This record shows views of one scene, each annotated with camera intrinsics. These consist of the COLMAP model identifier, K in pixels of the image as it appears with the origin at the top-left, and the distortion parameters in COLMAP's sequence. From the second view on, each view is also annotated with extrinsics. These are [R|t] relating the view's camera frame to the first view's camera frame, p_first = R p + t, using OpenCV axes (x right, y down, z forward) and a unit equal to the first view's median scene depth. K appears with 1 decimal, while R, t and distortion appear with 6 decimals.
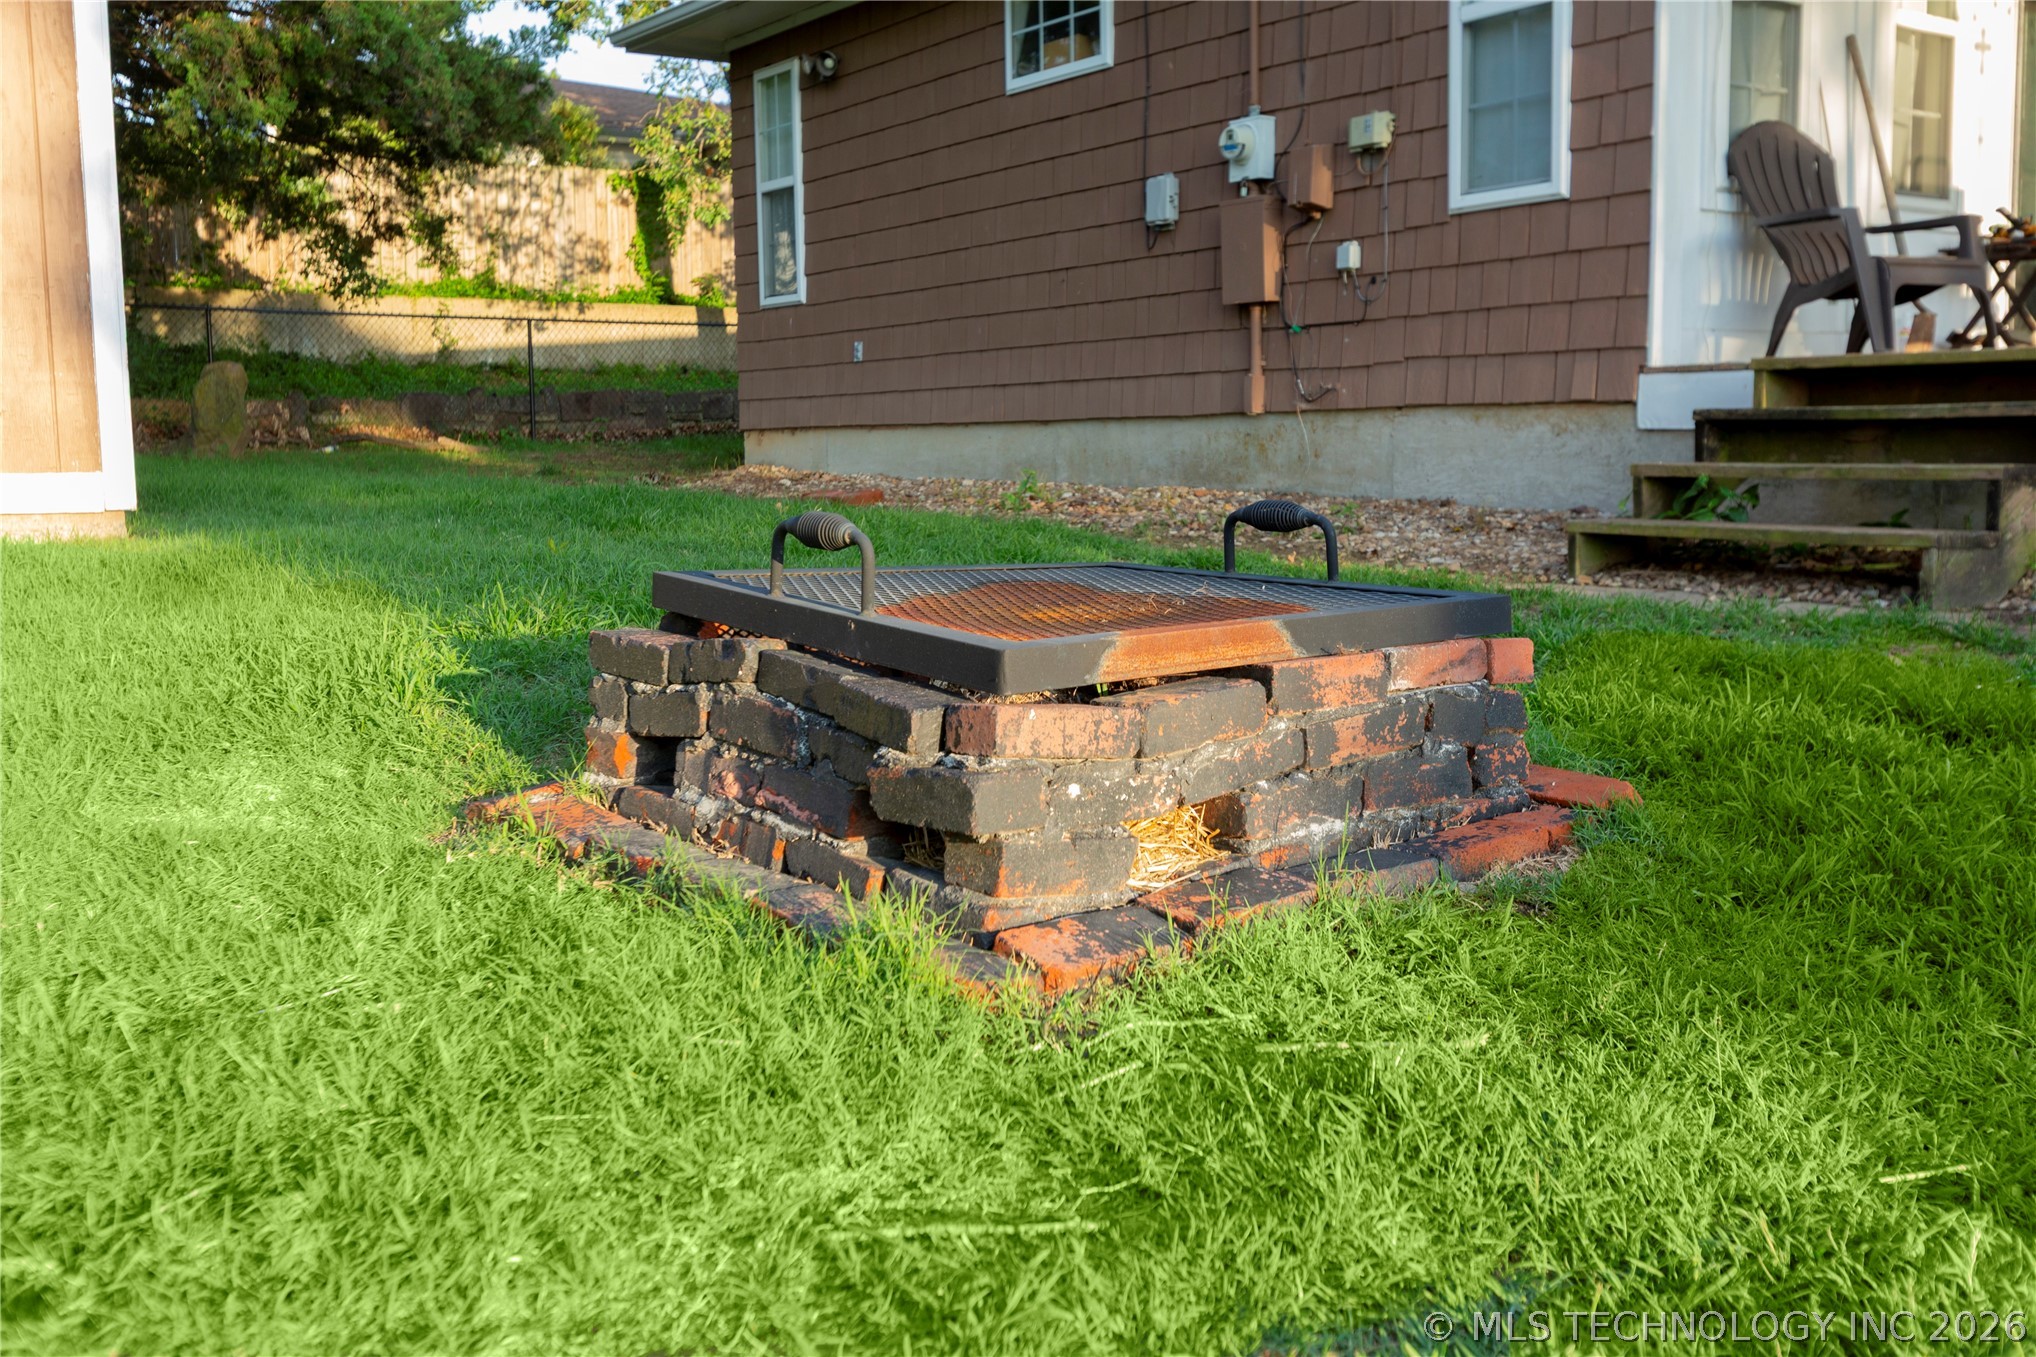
lens RADIAL K [[1907.9, 0, 1018.0], [0, 1907.9, 678.5], [0, 0, 1]] dist [-0.006096, 0.008128]
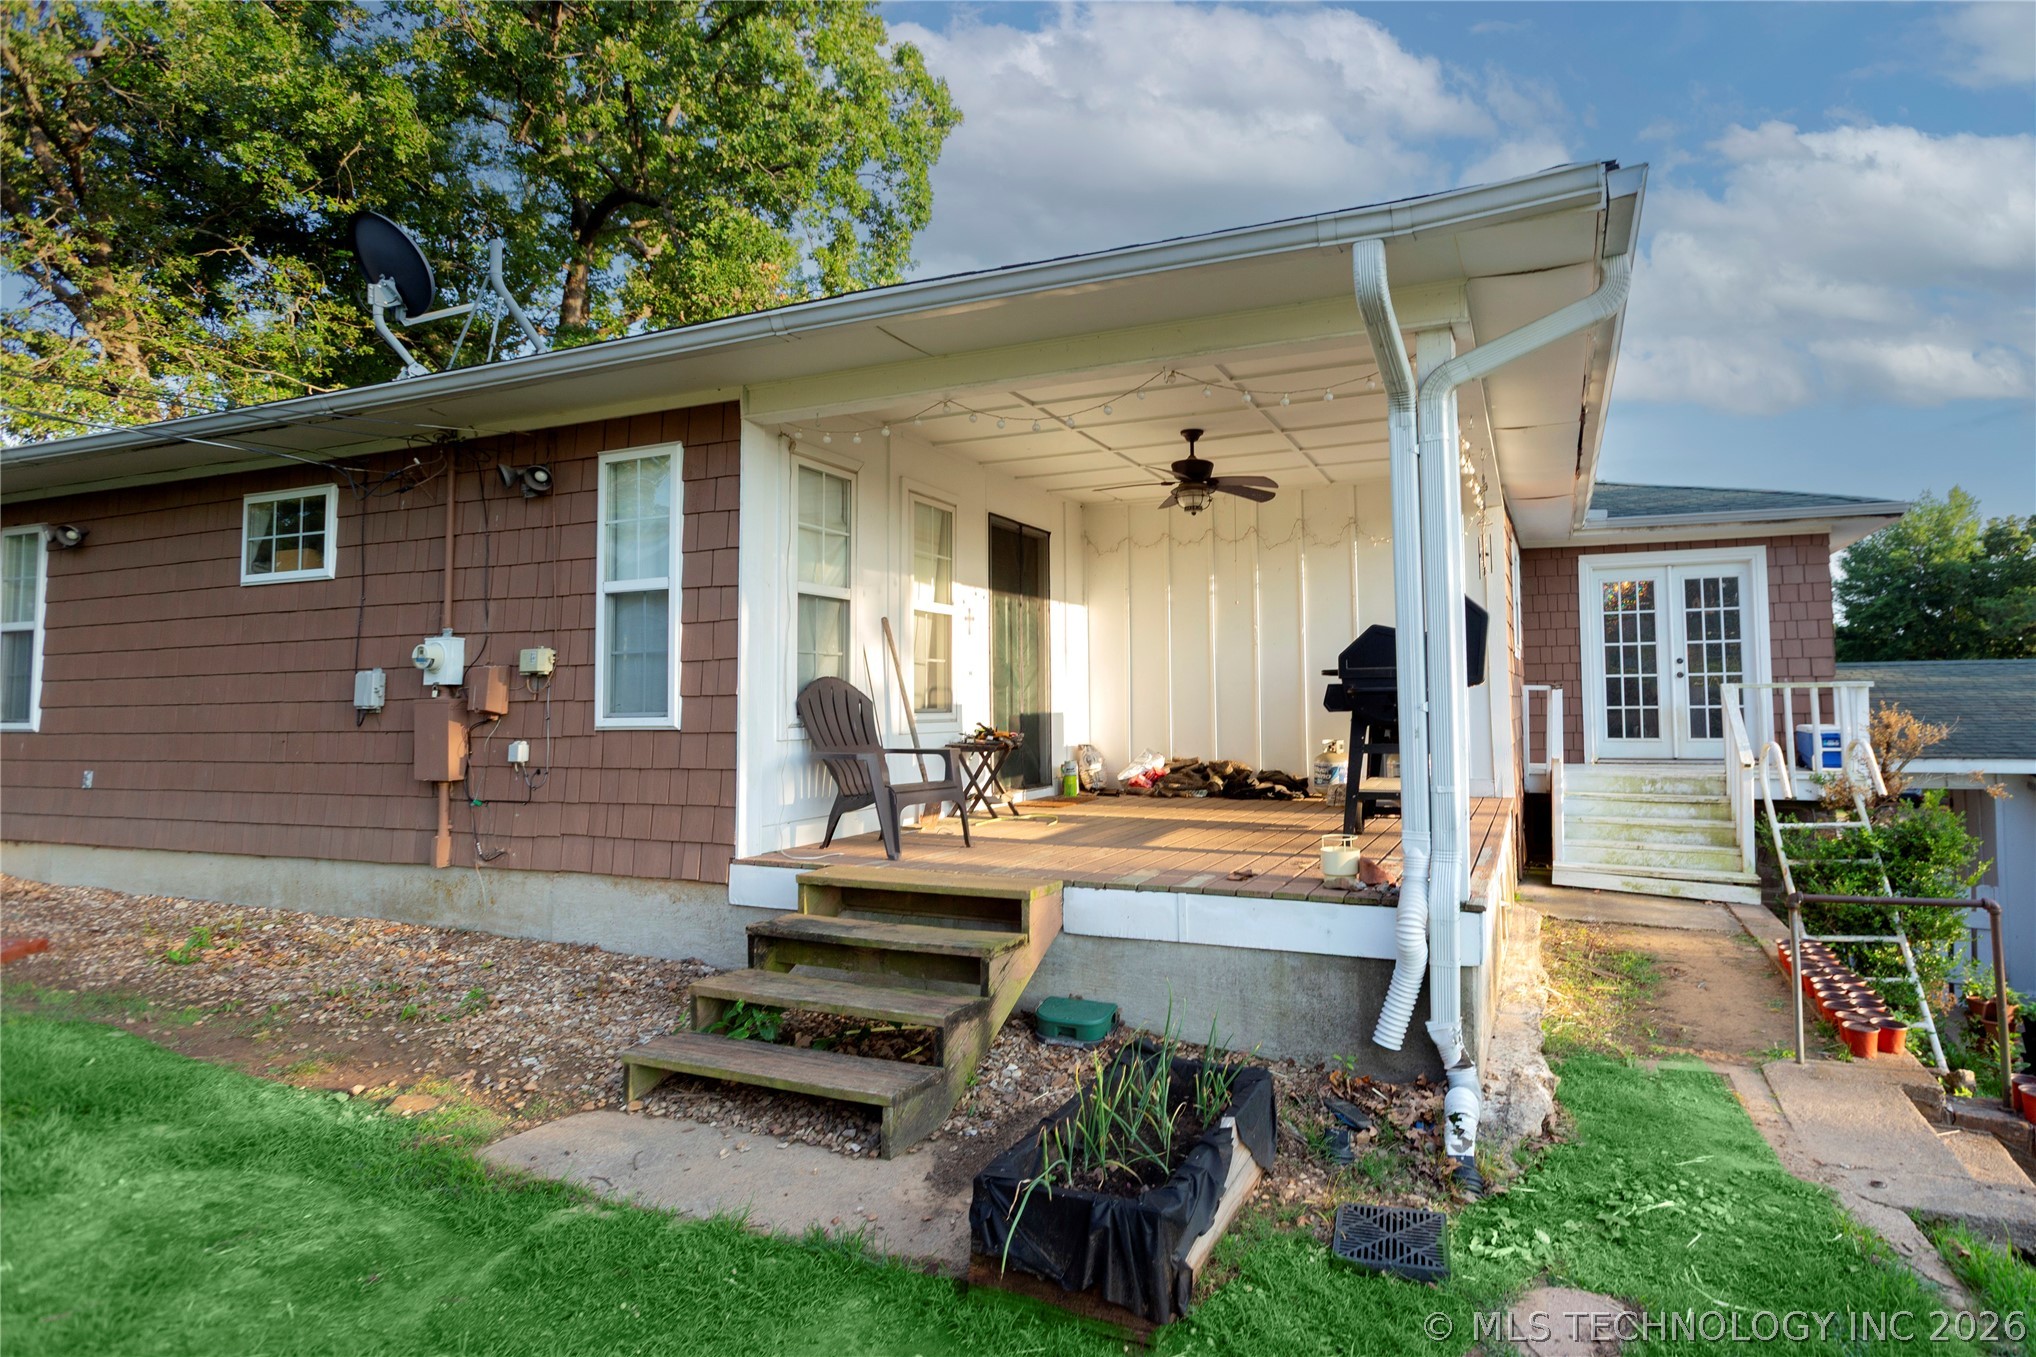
lens RADIAL K [[1029.9, 0, 1170.8], [0, 1029.9, 644.0], [0, 0, 1]] dist [-0.012565, 0.009236]
pose [[0.826217, 0.037319, 0.562114, 0.163735], [0.066726, 0.984297, -0.163423, -0.169841], [-0.559386, 0.172531, 0.810753, 0.195398]]
